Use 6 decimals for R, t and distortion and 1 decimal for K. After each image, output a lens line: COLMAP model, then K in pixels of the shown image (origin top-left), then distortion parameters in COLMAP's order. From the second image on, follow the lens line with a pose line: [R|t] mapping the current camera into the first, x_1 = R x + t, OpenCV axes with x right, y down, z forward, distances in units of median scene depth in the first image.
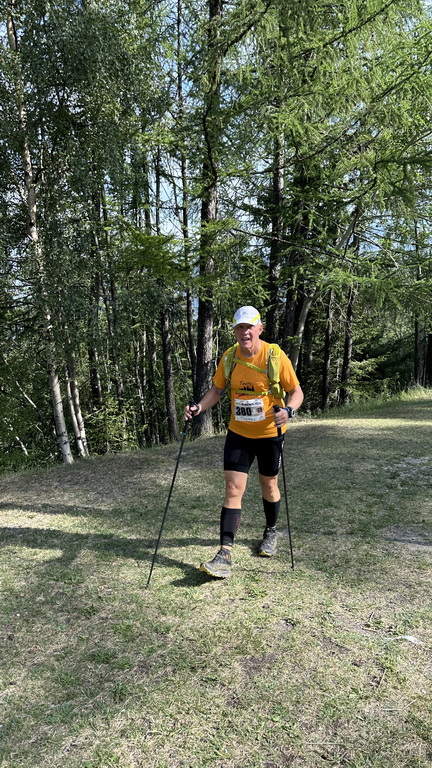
lens RADIAL K [[540.8, 0, 213.9], [0, 540.8, 392.5], [0, 0, 1]] dist [0.079292, -0.101976]
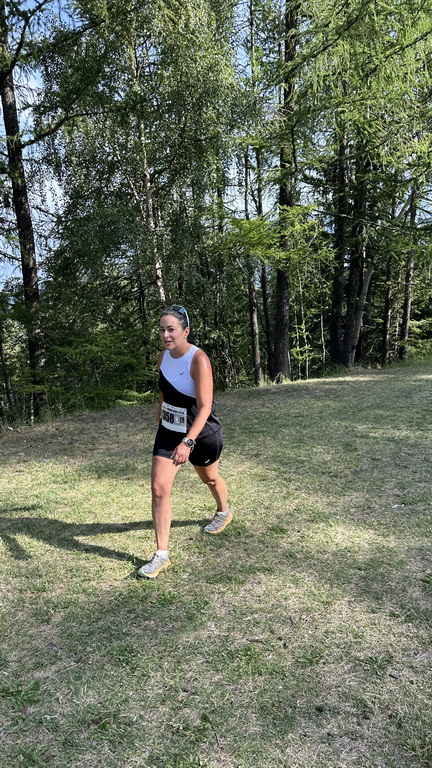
lens RADIAL K [[540.8, 0, 211.0], [0, 540.8, 390.9], [0, 0, 1]] dist [0.079292, -0.101976]
pose [[0.994784, -0.016552, -0.100650, -0.050714], [0.021926, 0.998379, 0.052526, 0.024995], [0.099618, -0.054459, 0.993534, -0.194043]]
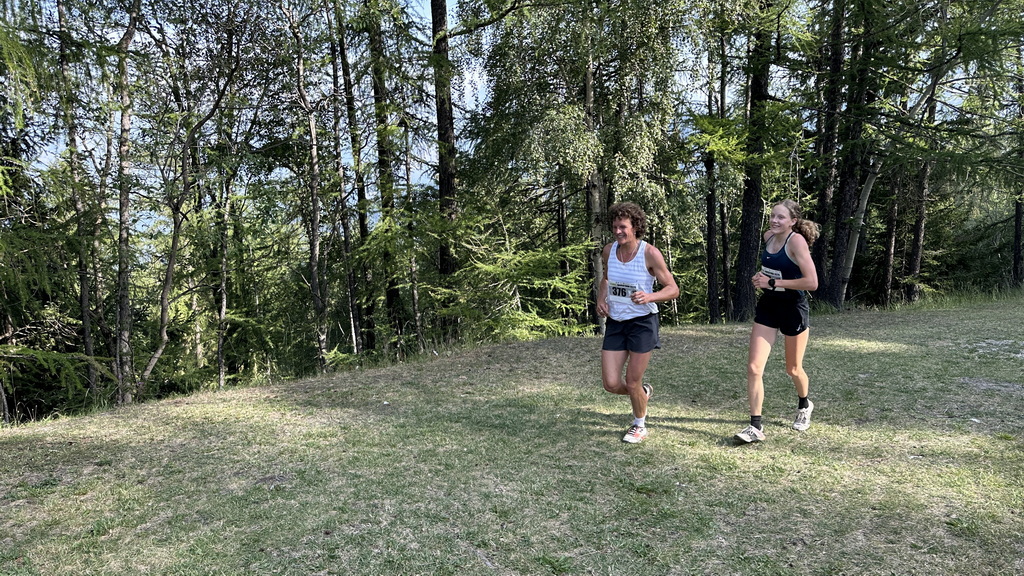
lens RADIAL K [[721.1, 0, 506.7], [0, 721.1, 292.5], [0, 0, 1]] dist [0.079292, -0.101976]
pose [[0.965481, 0.023352, -0.259423, -0.083368], [-0.024700, 0.999693, -0.001935, 0.034076], [0.259298, 0.008276, 0.965762, -0.290081]]
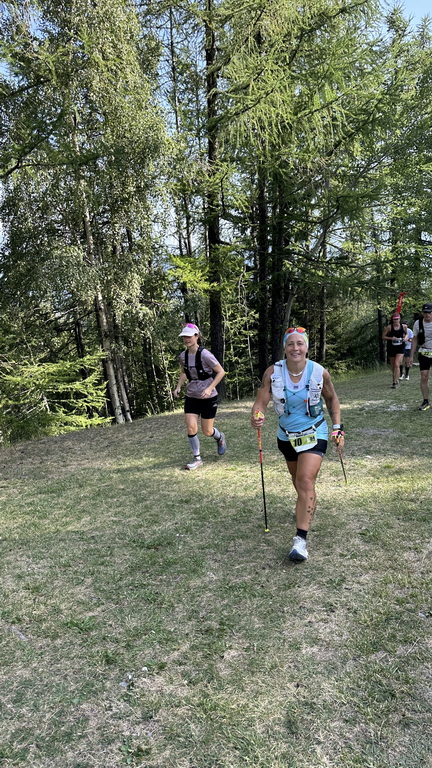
lens RADIAL K [[540.8, 0, 213.0], [0, 540.8, 389.5], [0, 0, 1]] dist [0.079292, -0.101976]
pose [[0.997126, -0.061426, 0.044351, -0.079971], [0.061284, 0.998110, 0.004567, 0.032120], [-0.044548, -0.001836, 0.999006, -0.268857]]
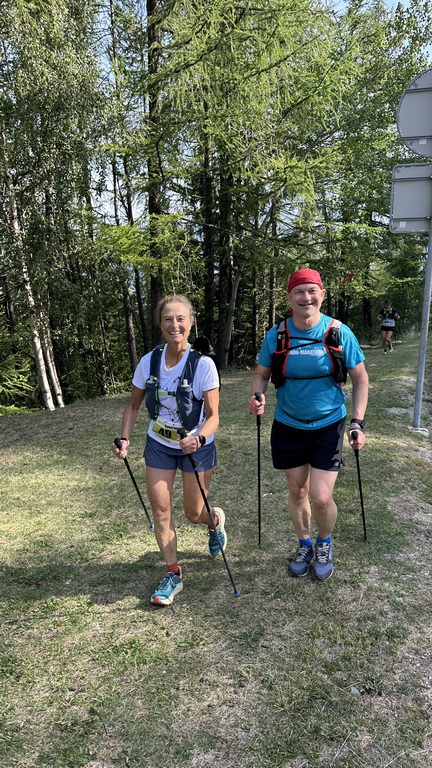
lens RADIAL K [[540.8, 0, 213.0], [0, 540.8, 388.0], [0, 0, 1]] dist [0.079292, -0.101976]
pose [[0.990399, -0.054656, 0.126972, -0.049804], [0.049036, 0.997692, 0.046976, 0.024737], [-0.129246, -0.040299, 0.990793, -0.206778]]
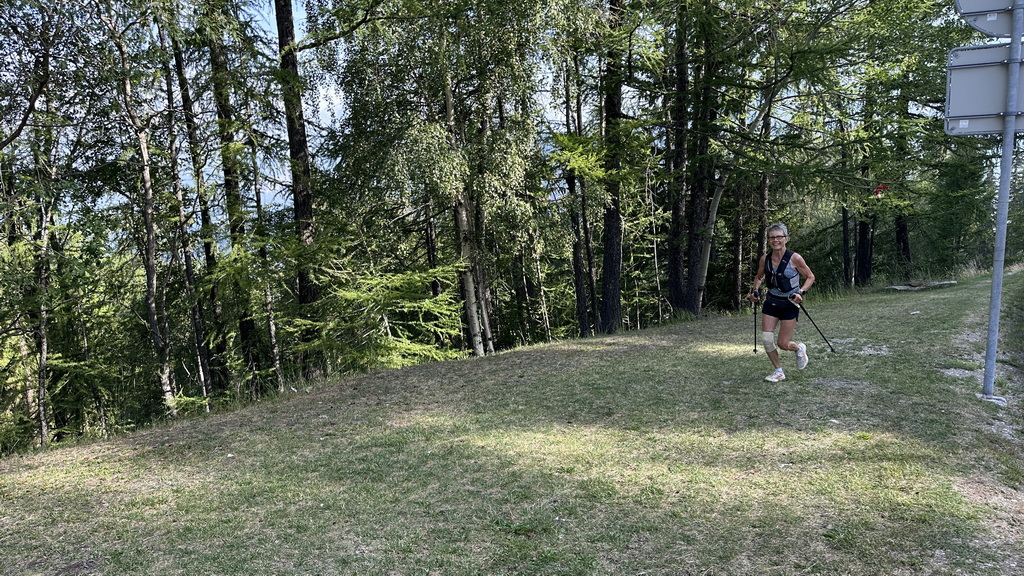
lens RADIAL K [[721.1, 0, 511.2], [0, 721.1, 285.9], [0, 0, 1]] dist [0.079292, -0.101976]
pose [[0.996220, -0.031251, -0.081052, -0.083545], [0.028381, 0.998937, -0.036323, 0.030091], [0.082101, 0.033885, 0.996048, -0.258598]]
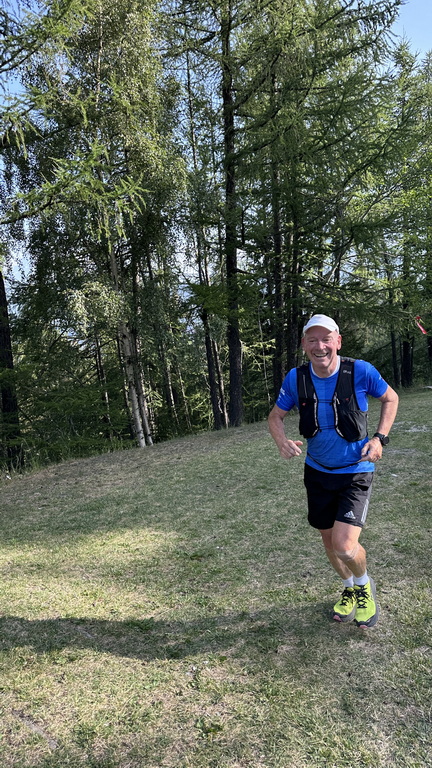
lens RADIAL K [[540.8, 0, 213.7], [0, 540.8, 390.9], [0, 0, 1]] dist [0.079292, -0.101976]
pose [[0.997216, -0.069178, 0.027832, -0.098702], [0.070313, 0.996636, -0.042094, 0.035344], [-0.024827, 0.043934, 0.998726, -0.291963]]
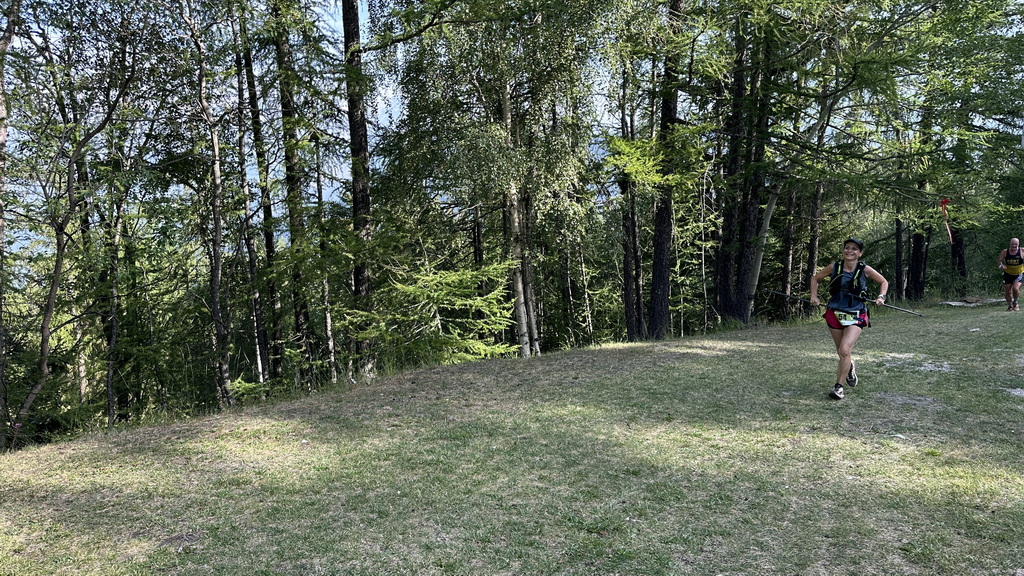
lens RADIAL K [[721.1, 0, 506.9], [0, 721.1, 281.4], [0, 0, 1]] dist [0.079292, -0.101976]
pose [[0.990775, 0.002976, -0.135483, -0.103231], [-0.008989, 0.999000, -0.043793, 0.029920], [0.135218, 0.044607, 0.989811, -0.270593]]
